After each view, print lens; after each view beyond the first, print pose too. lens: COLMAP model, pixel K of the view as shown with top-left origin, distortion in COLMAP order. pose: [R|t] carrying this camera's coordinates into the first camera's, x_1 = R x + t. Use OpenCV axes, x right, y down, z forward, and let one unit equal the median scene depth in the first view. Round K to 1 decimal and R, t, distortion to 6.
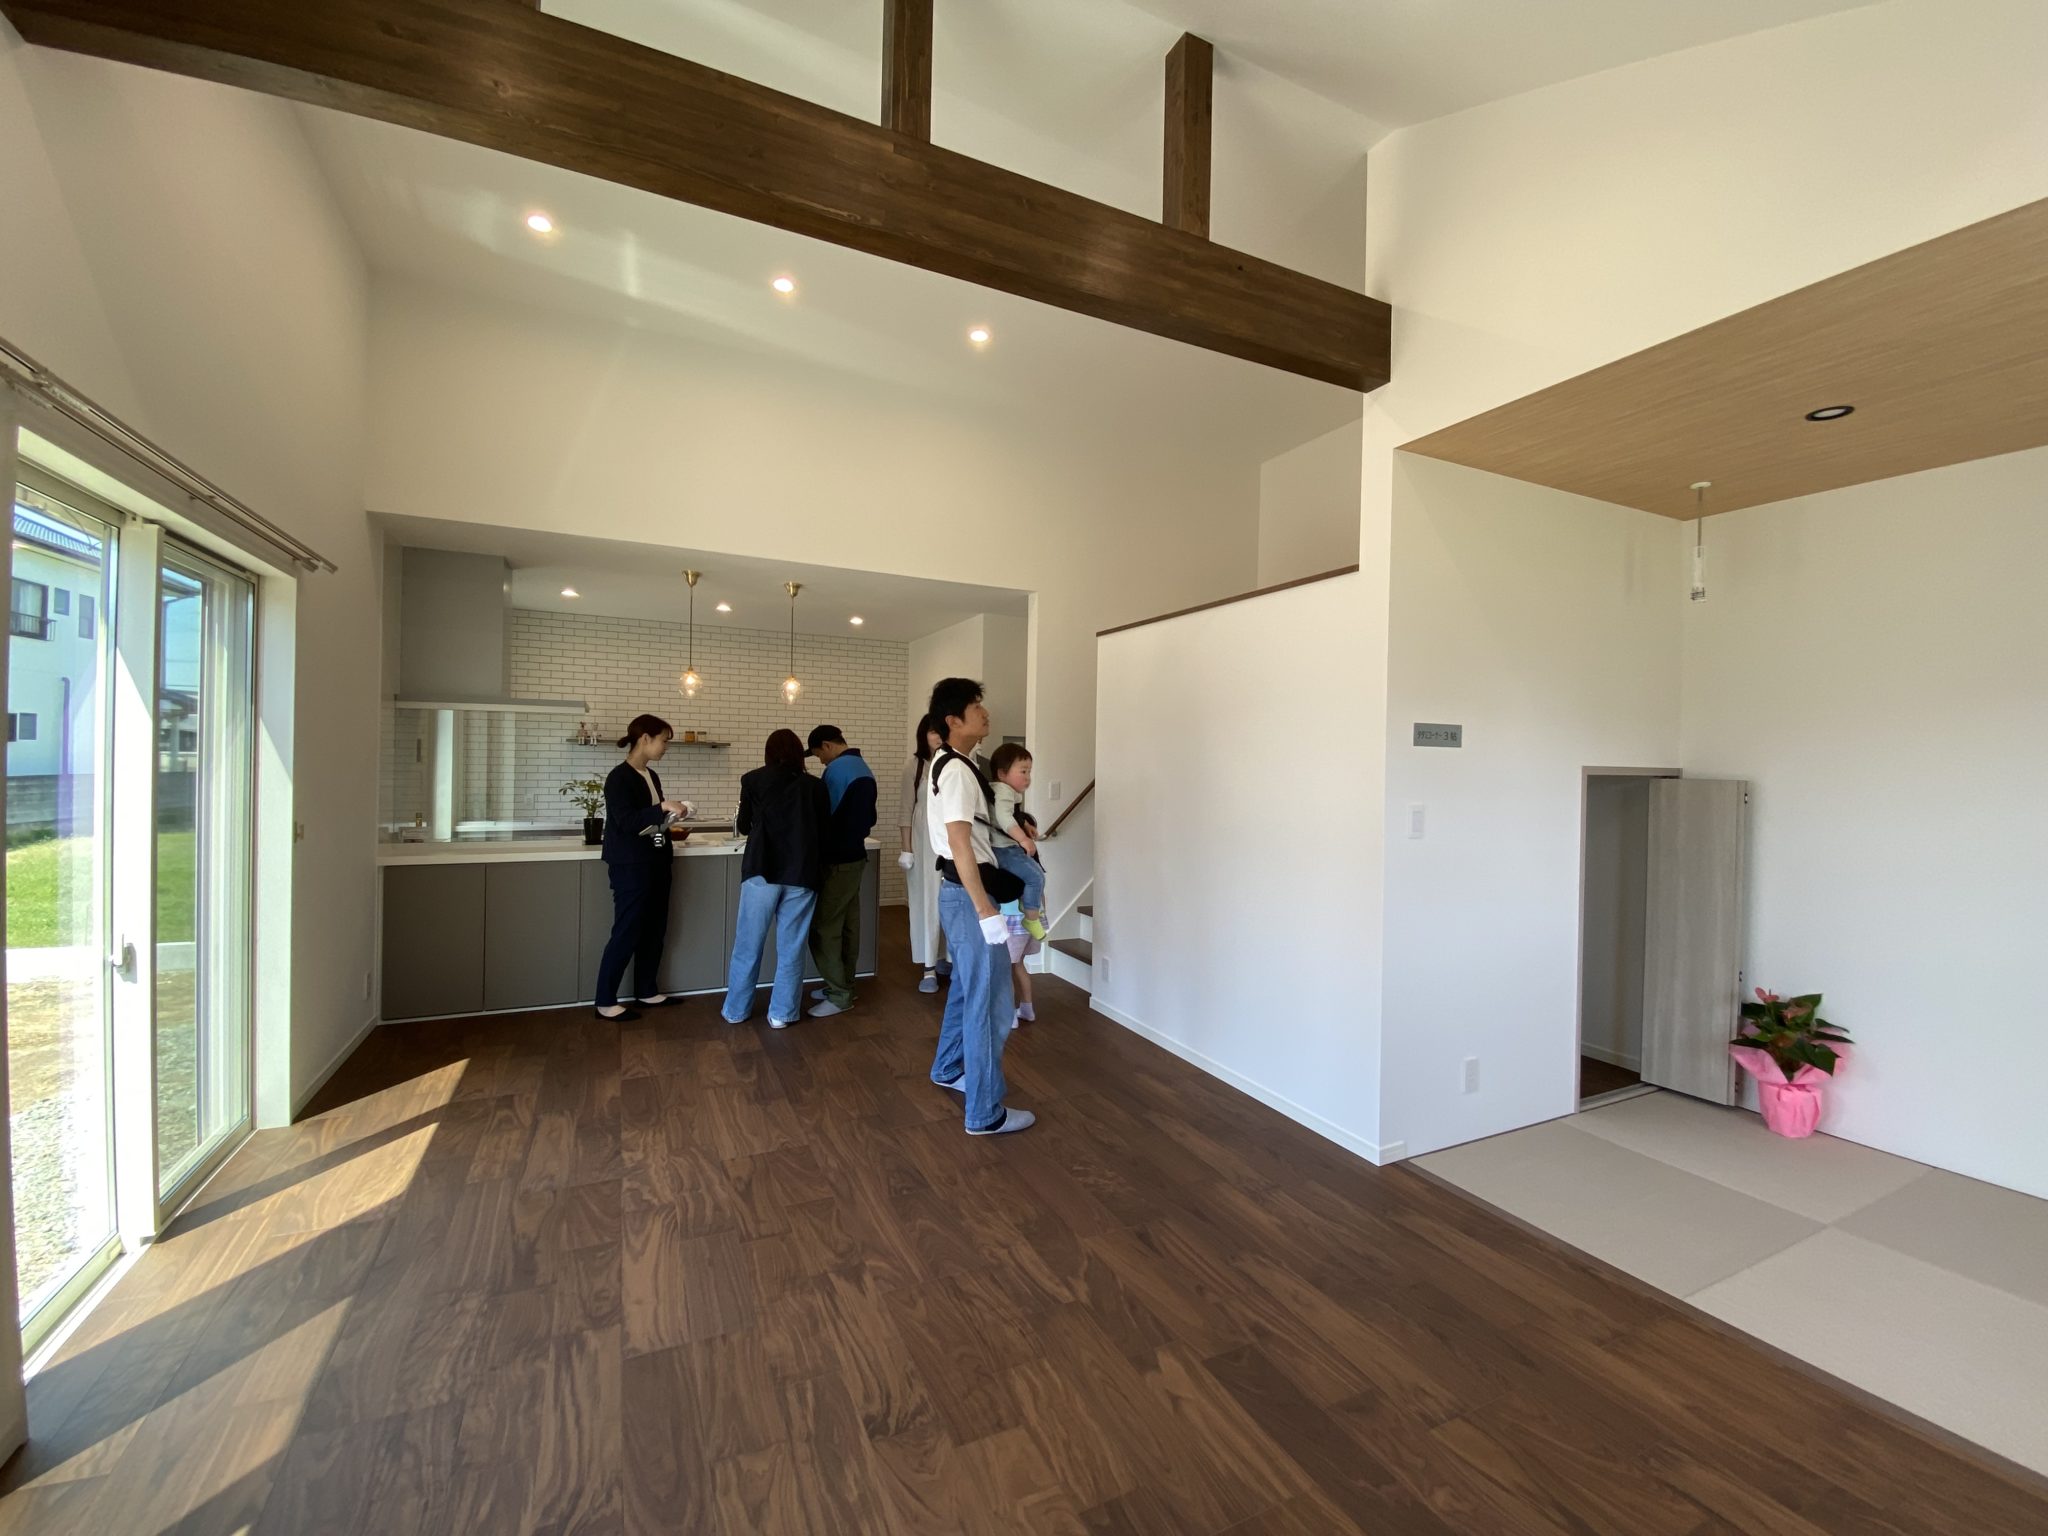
lens RADIAL K [[826.5, 0, 1017.4], [0, 826.5, 765.6], [0, 0, 1]] dist [0.026855, -0.025829]
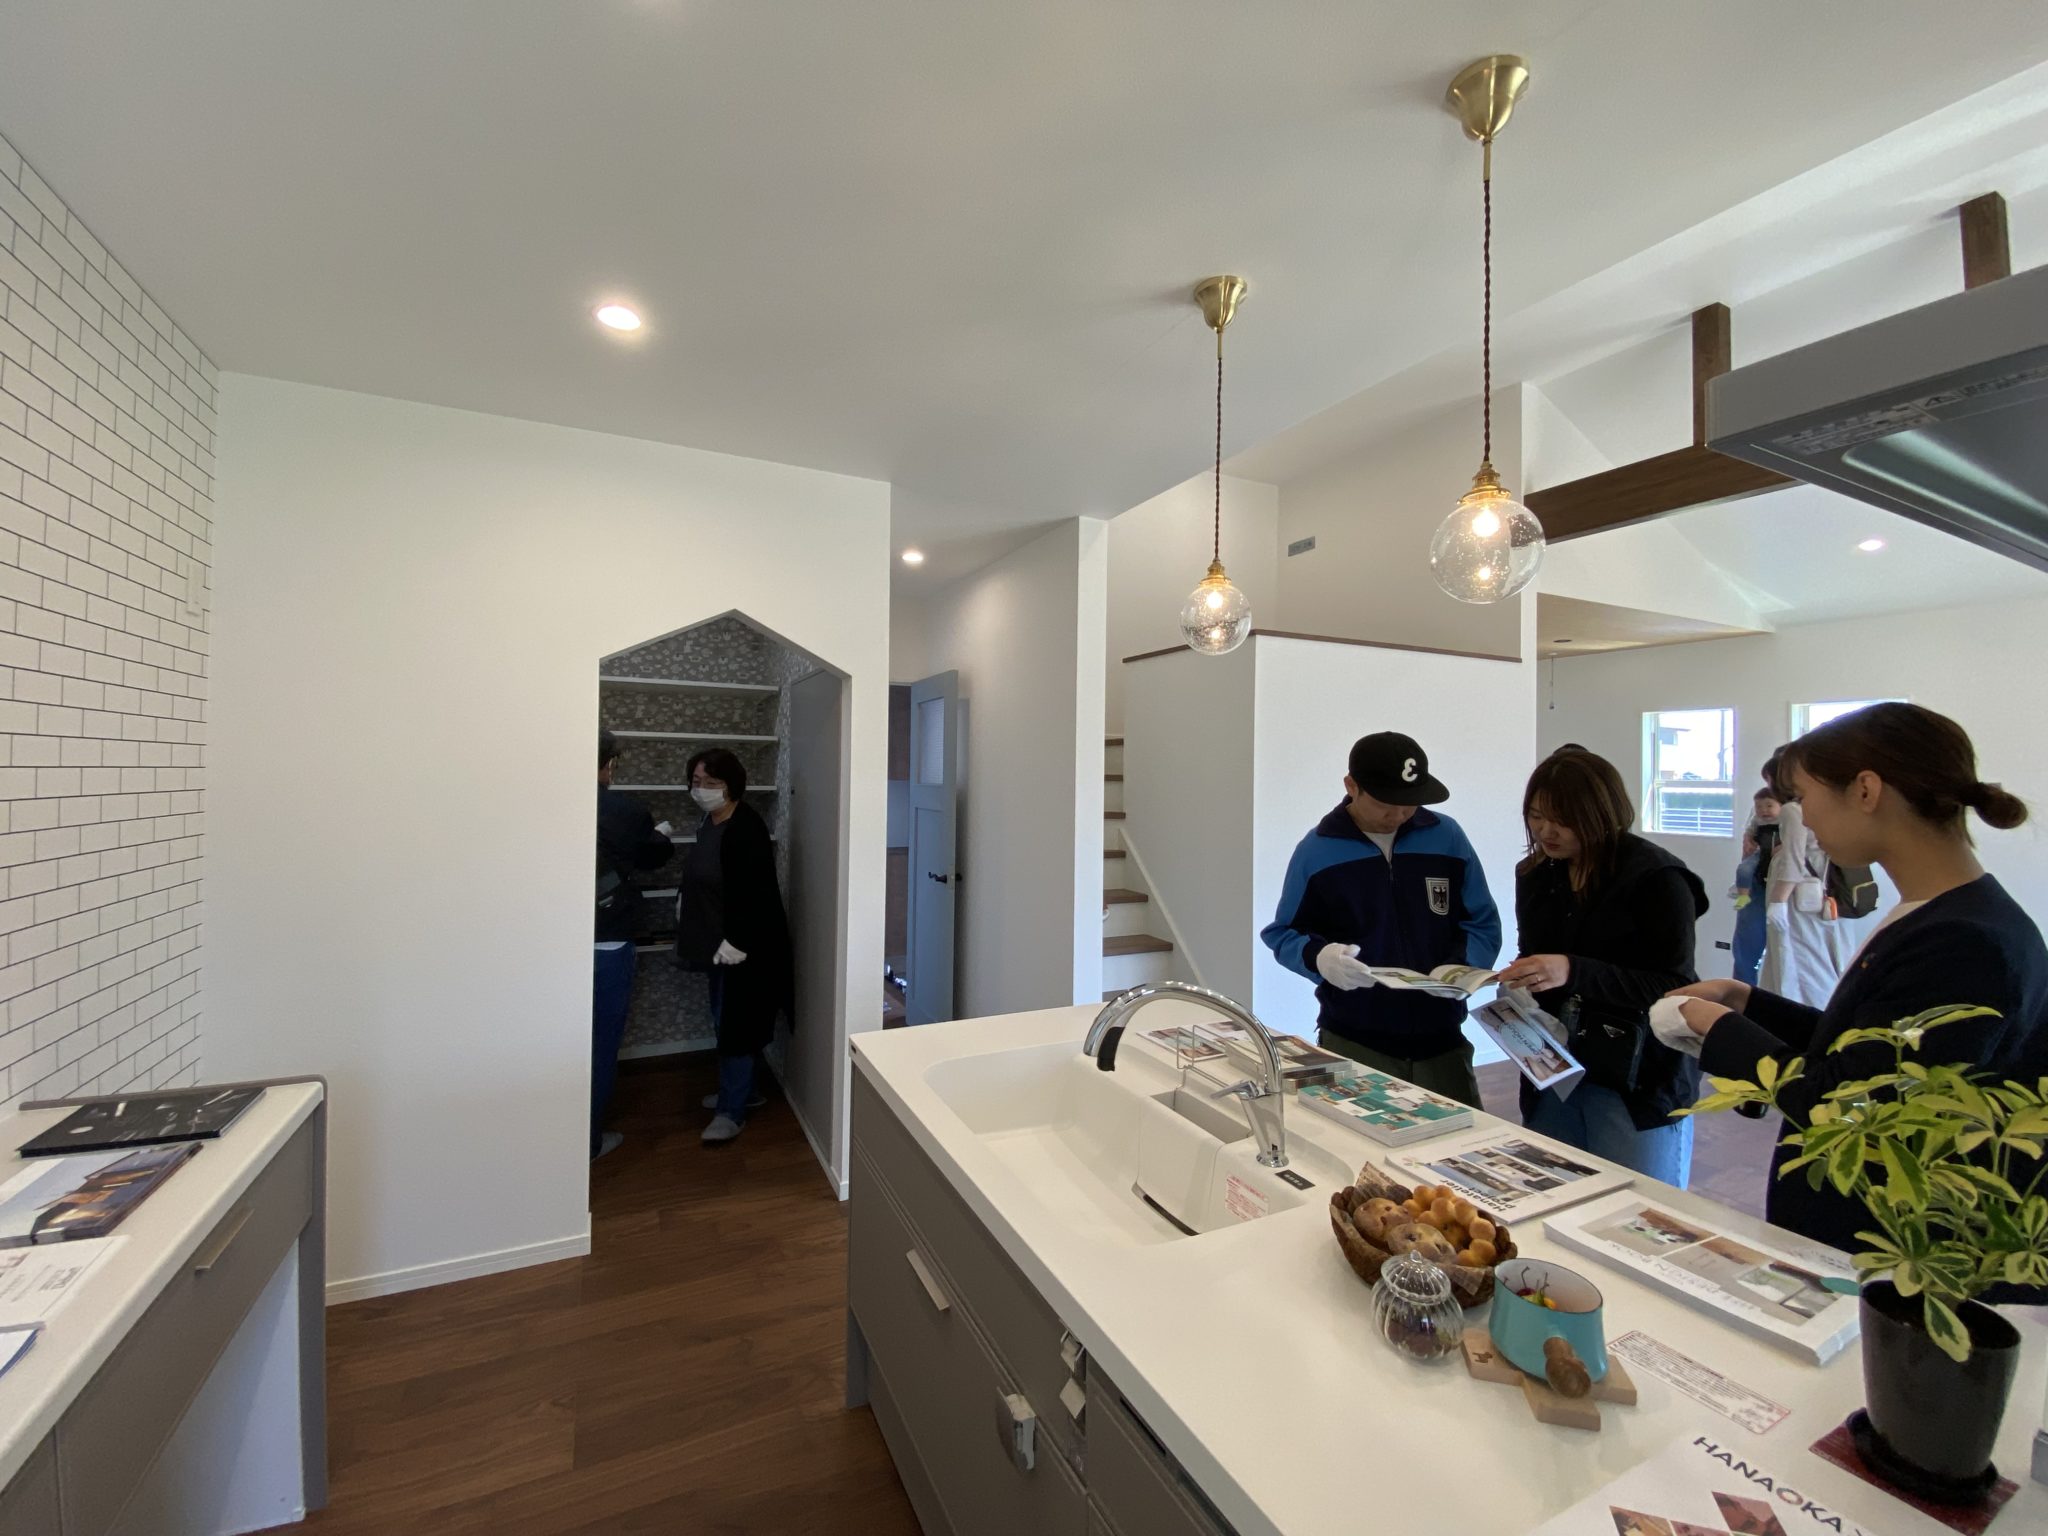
lens RADIAL K [[826.5, 0, 1017.4], [0, 826.5, 765.6], [0, 0, 1]] dist [0.026855, -0.025829]
pose [[-0.010564, -0.009273, 0.999901, -1.528280], [-0.009471, 0.999913, 0.009173, -0.079811], [-0.999899, -0.009373, -0.010651, 2.732739]]
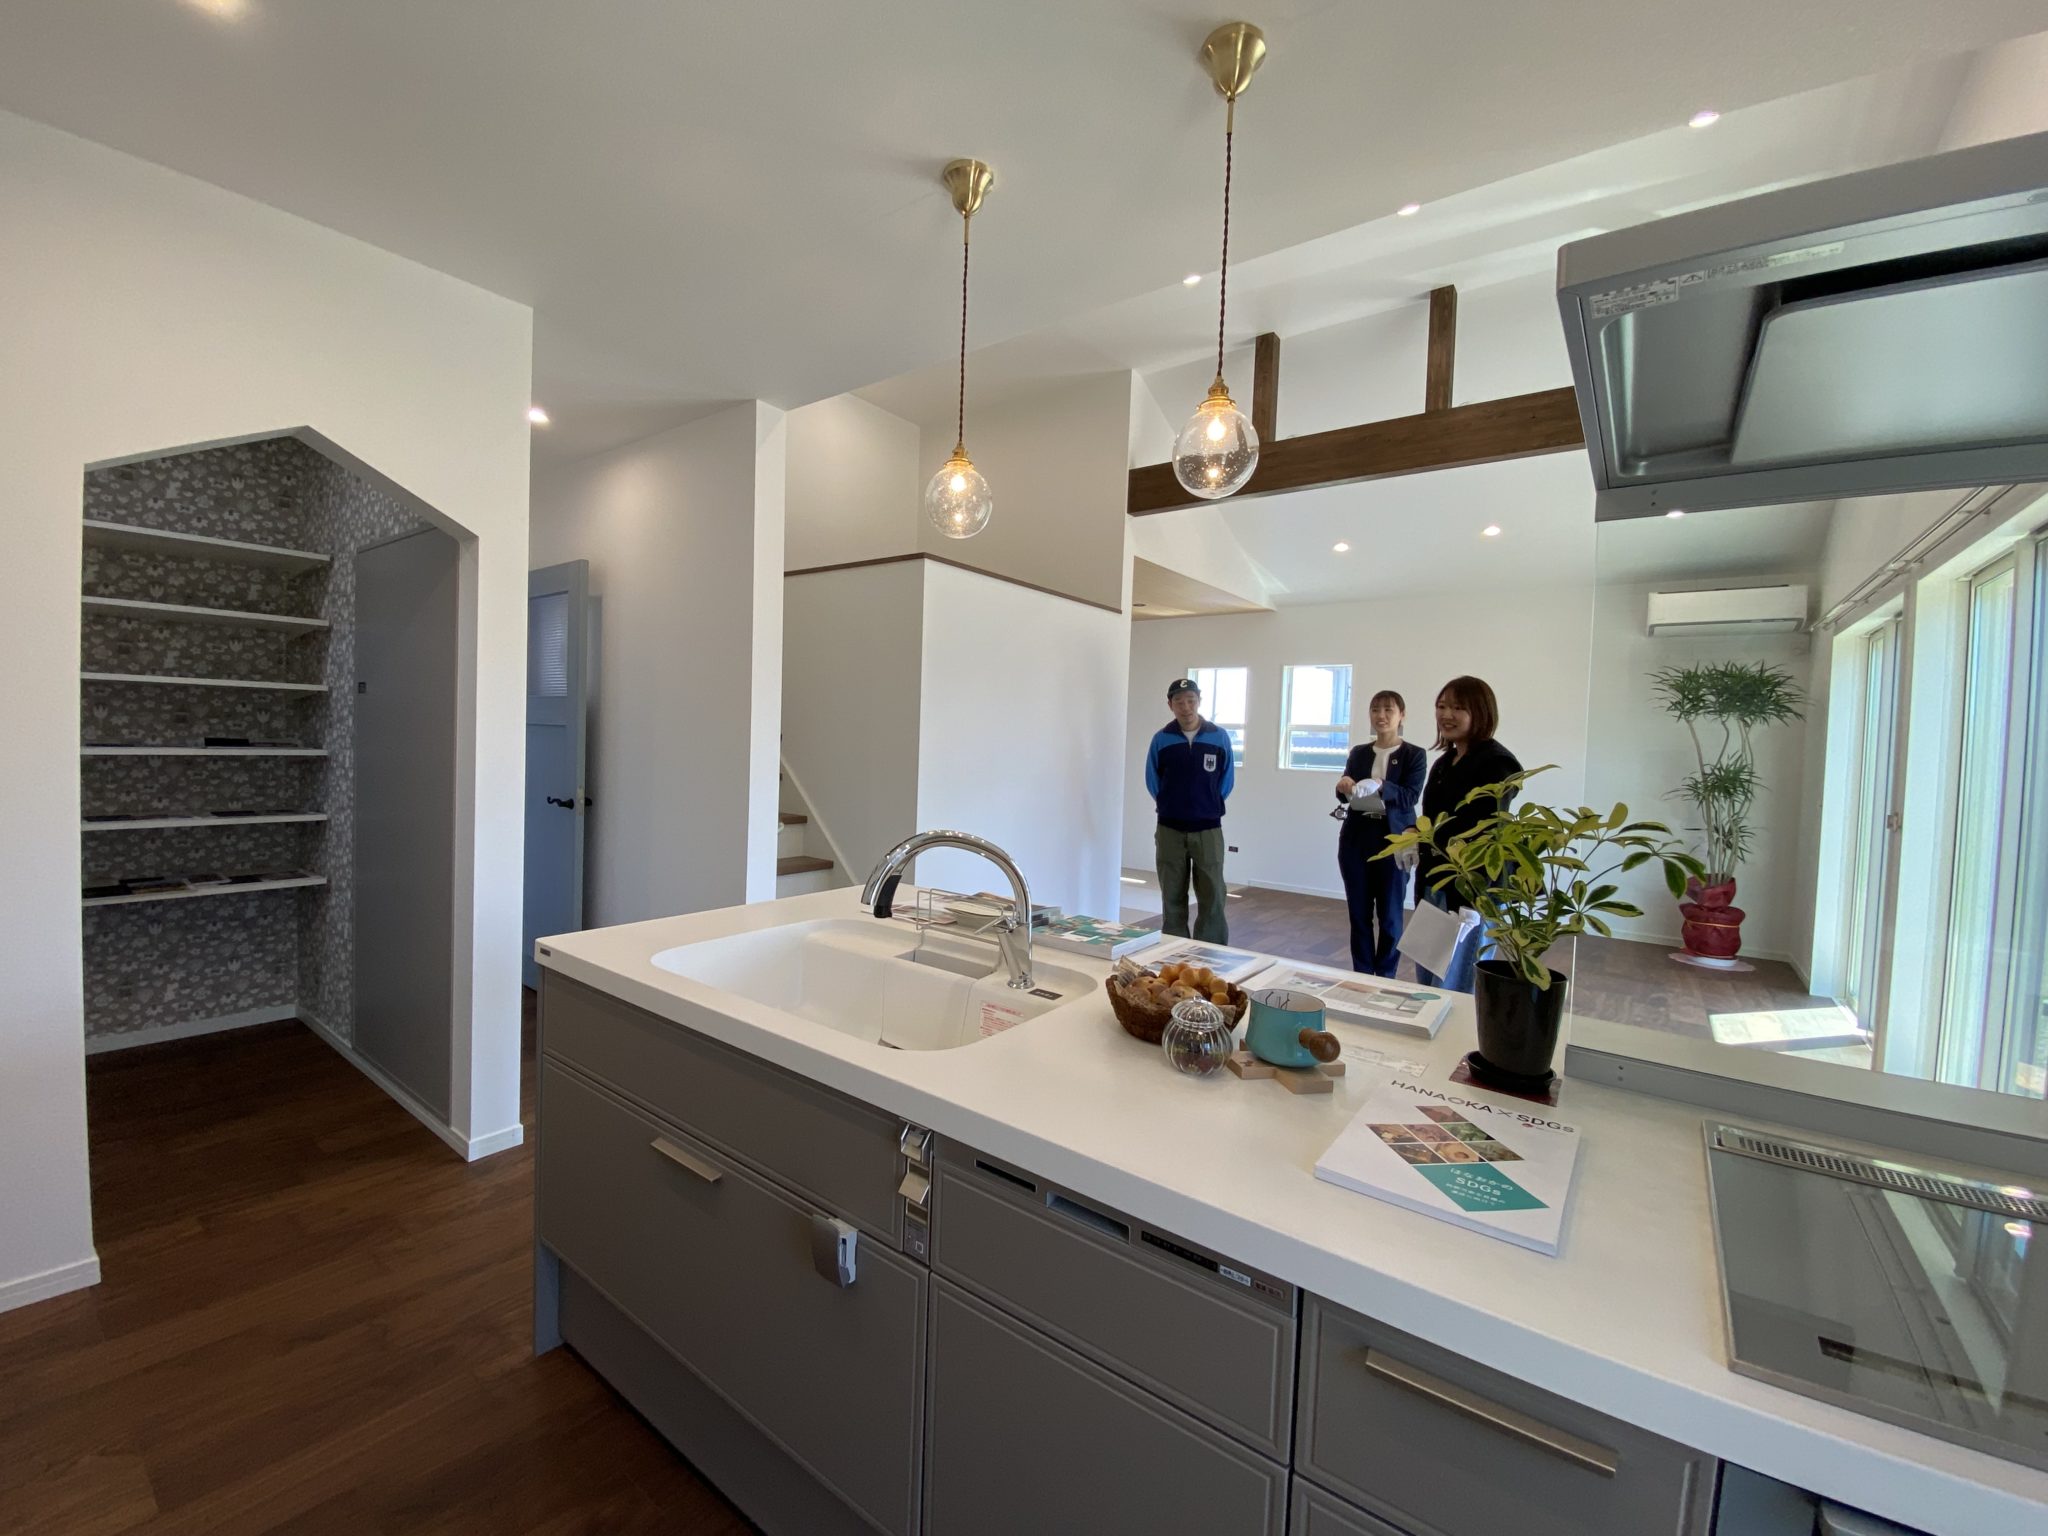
lens RADIAL K [[826.5, 0, 1017.4], [0, 826.5, 765.6], [0, 0, 1]] dist [0.026855, -0.025829]
pose [[-0.463822, -0.067666, 0.883341, -1.507138], [-0.040938, 0.997651, 0.054926, 0.001901], [-0.884982, -0.010687, -0.465502, 2.868055]]
